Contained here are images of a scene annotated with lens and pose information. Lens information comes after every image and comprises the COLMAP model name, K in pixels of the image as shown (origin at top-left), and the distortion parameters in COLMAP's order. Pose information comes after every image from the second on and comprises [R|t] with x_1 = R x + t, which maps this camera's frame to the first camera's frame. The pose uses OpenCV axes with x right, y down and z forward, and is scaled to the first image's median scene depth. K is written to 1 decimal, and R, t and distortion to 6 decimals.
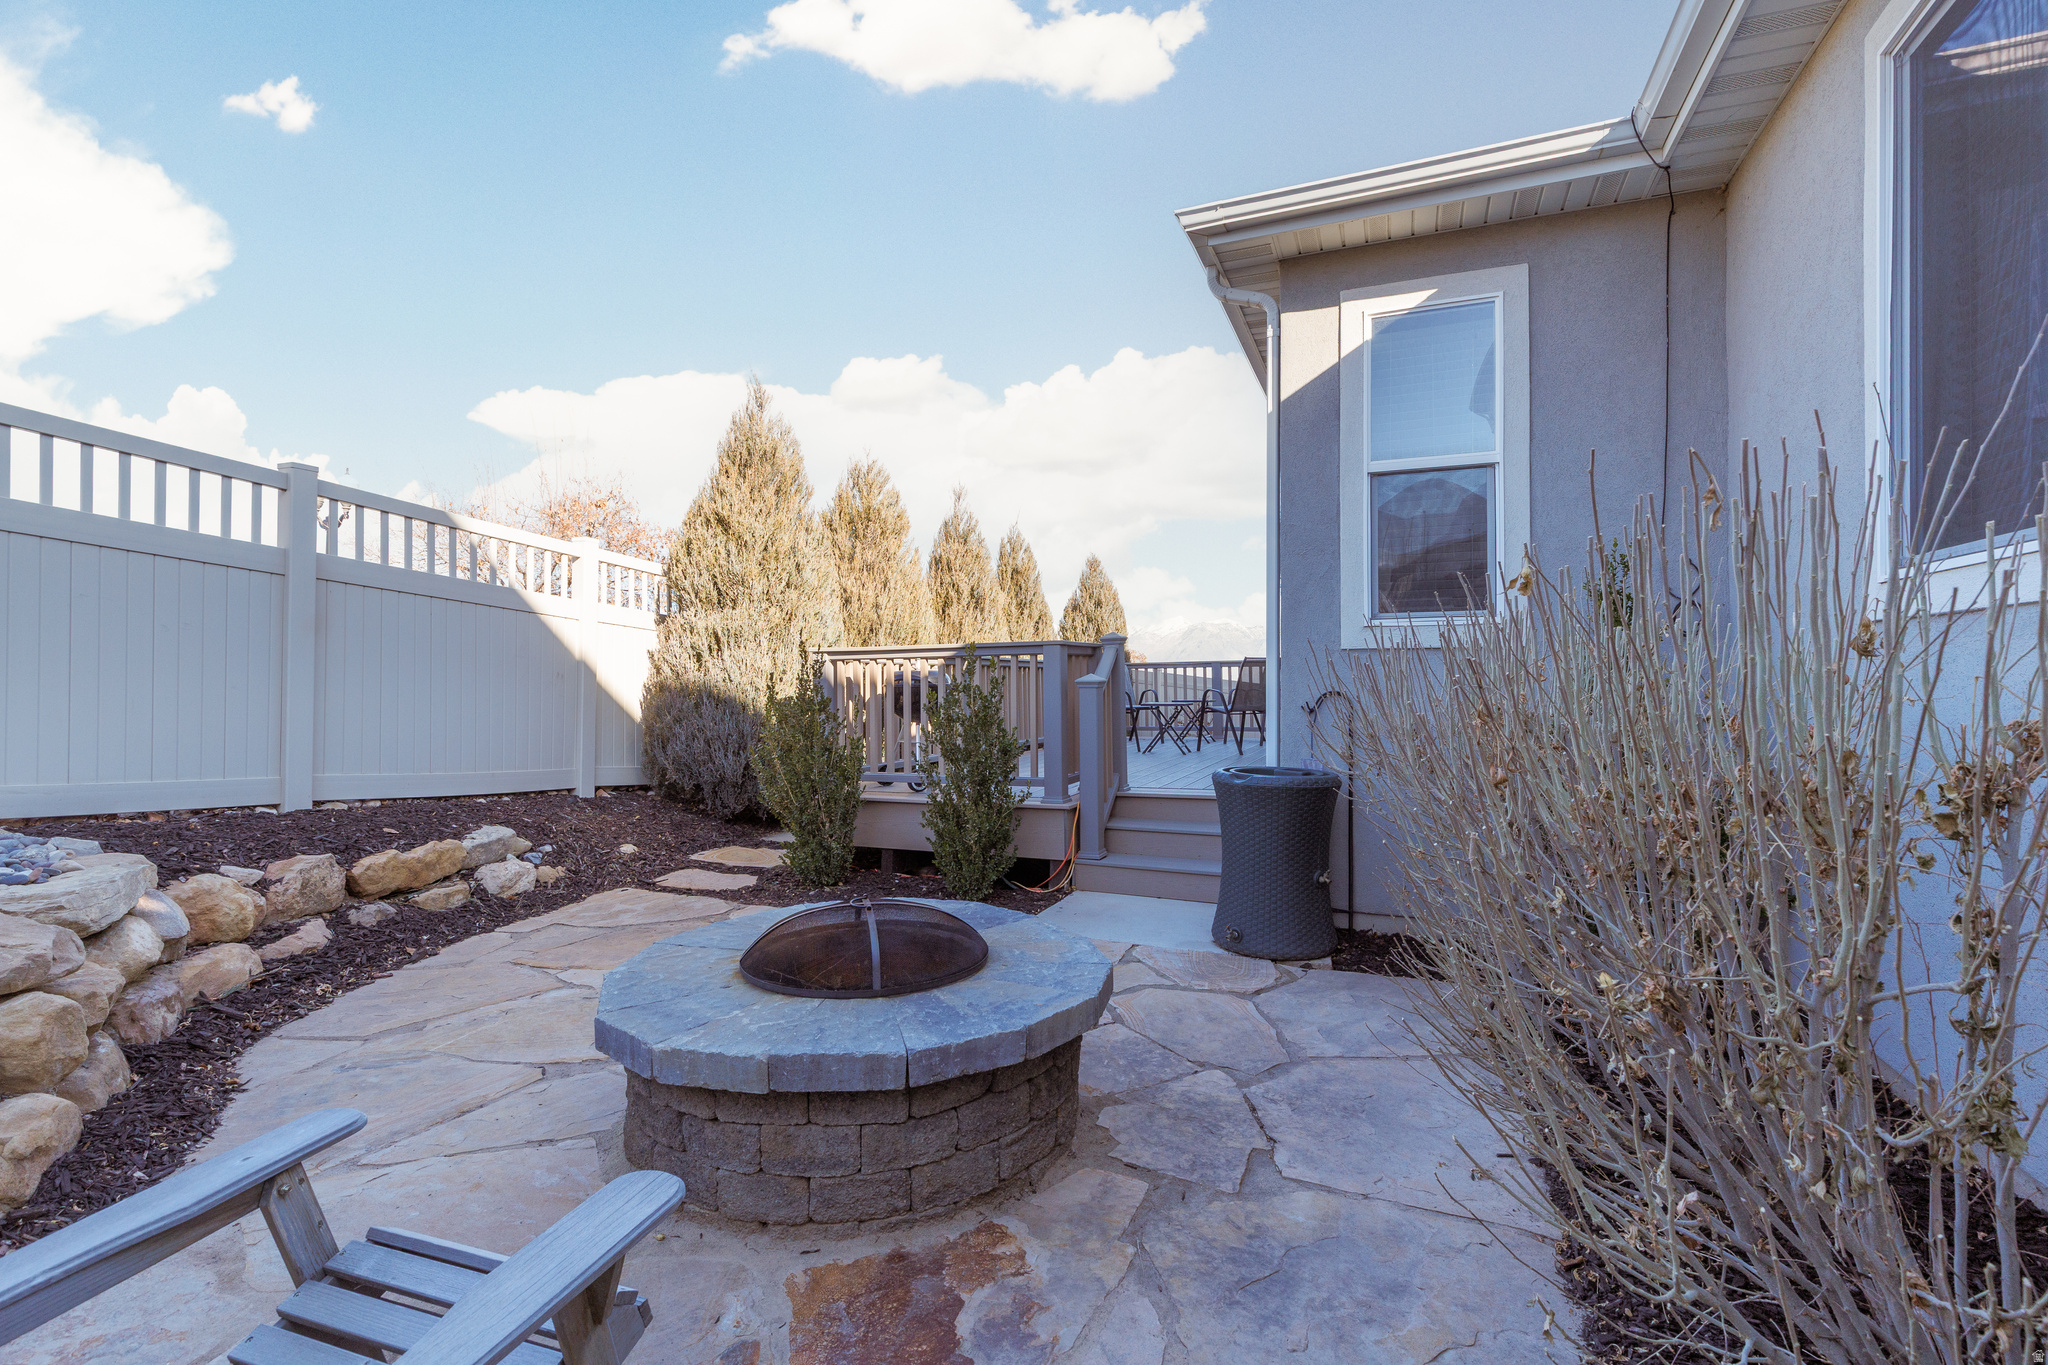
lens RADIAL K [[895.3, 0, 1025.1], [0, 895.3, 683.7], [0, 0, 1]] dist [-0.000906, 0.000066]
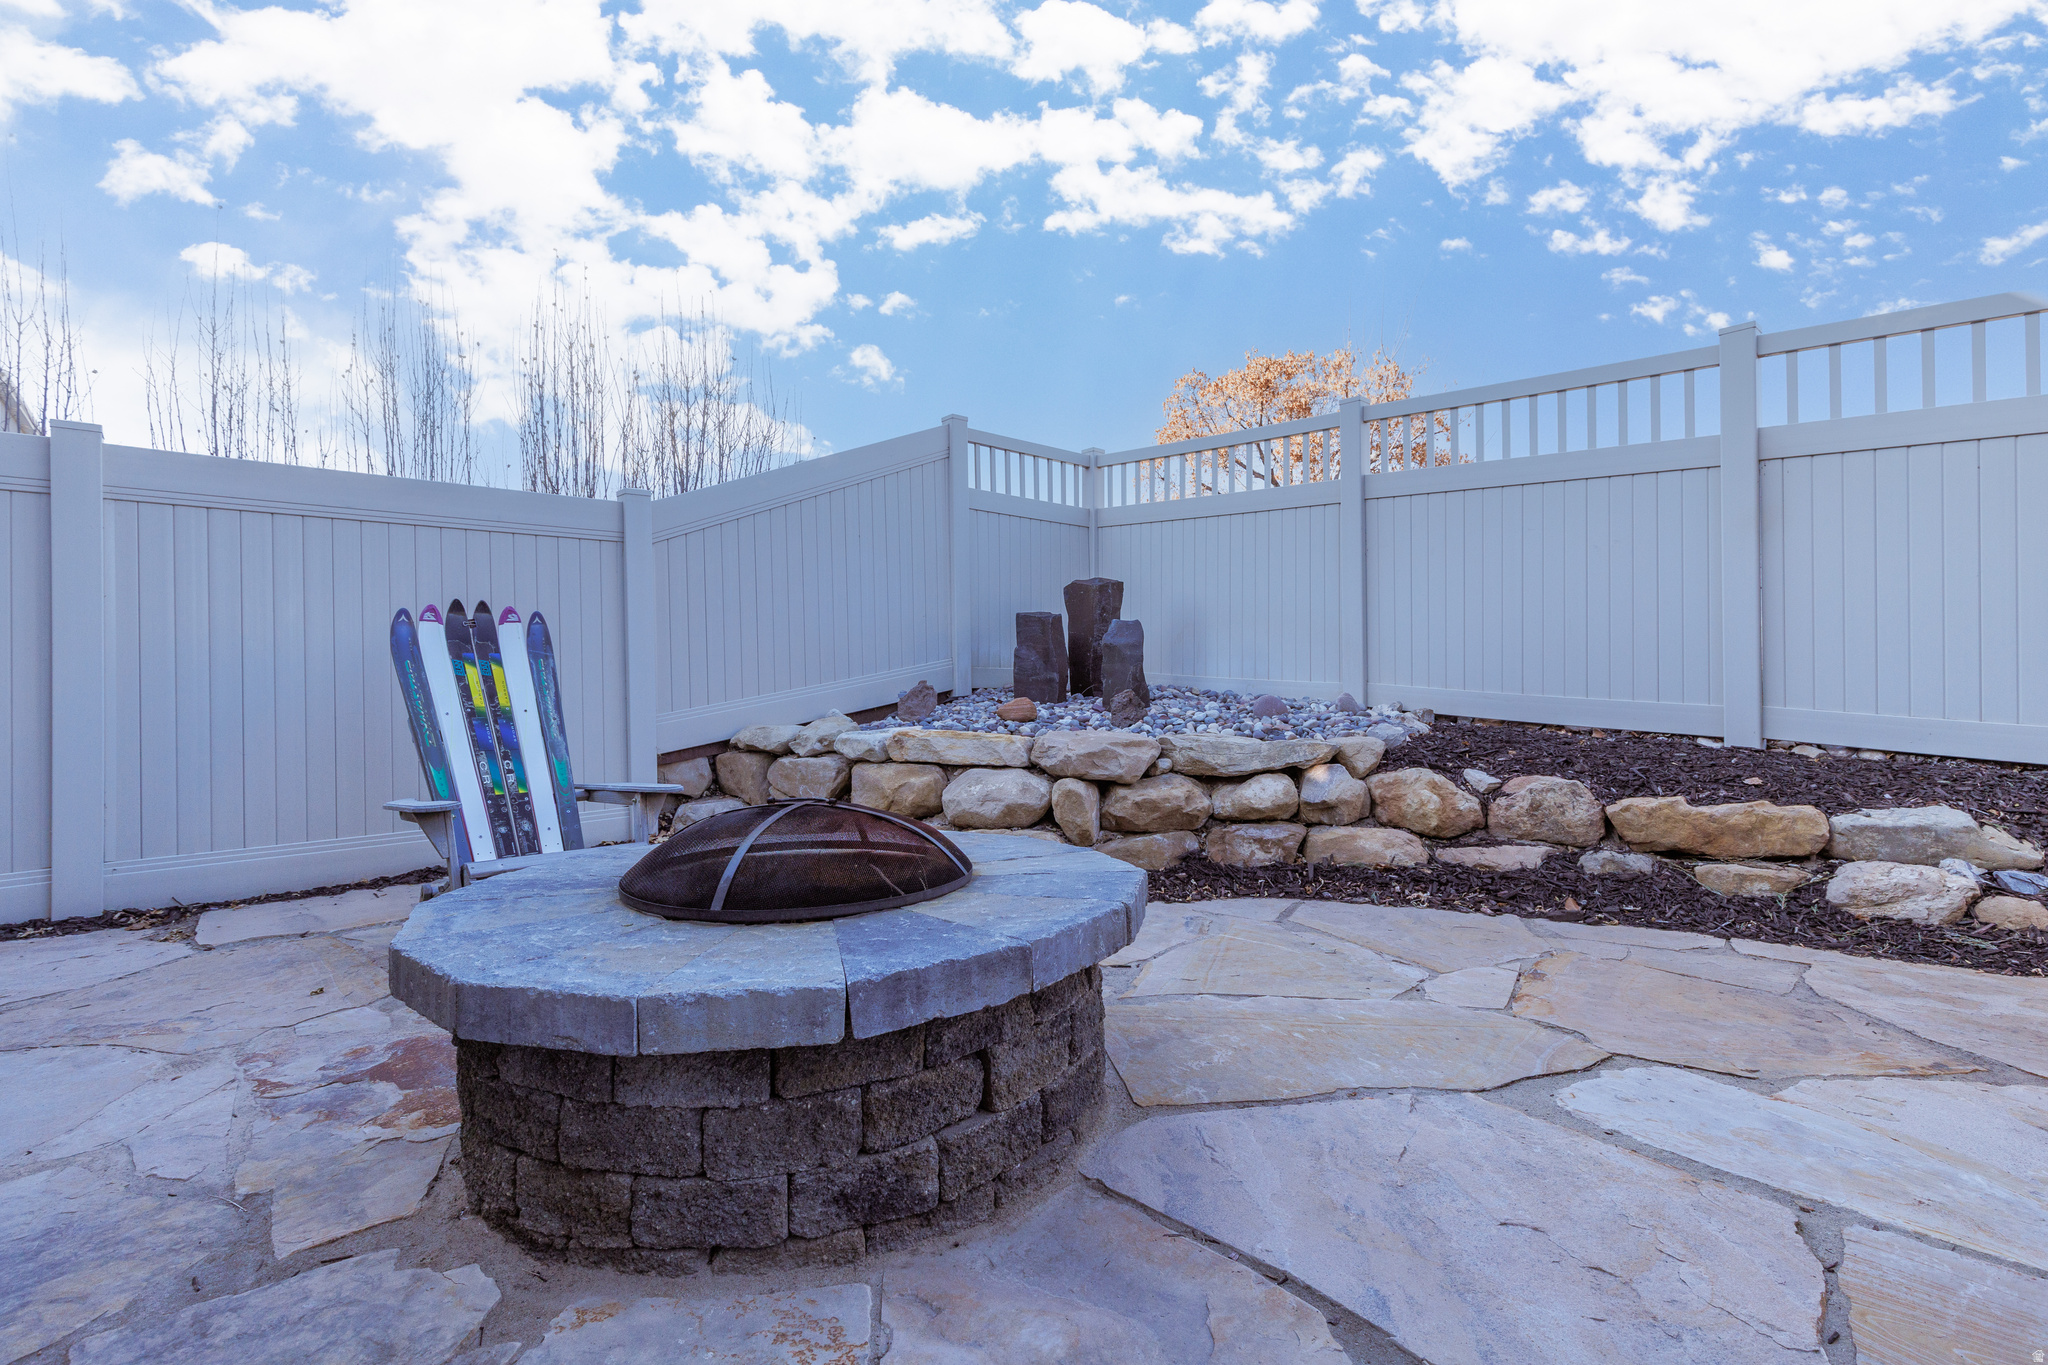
lens RADIAL K [[895.3, 0, 1027.6], [0, 895.3, 678.3], [0, 0, 1]] dist [-0.000906, 0.000066]
pose [[-0.409823, 0.001380, -0.912164, 0.261640], [0.007324, 0.999972, -0.001777, 0.093495], [0.912136, -0.007409, -0.409821, 0.931562]]
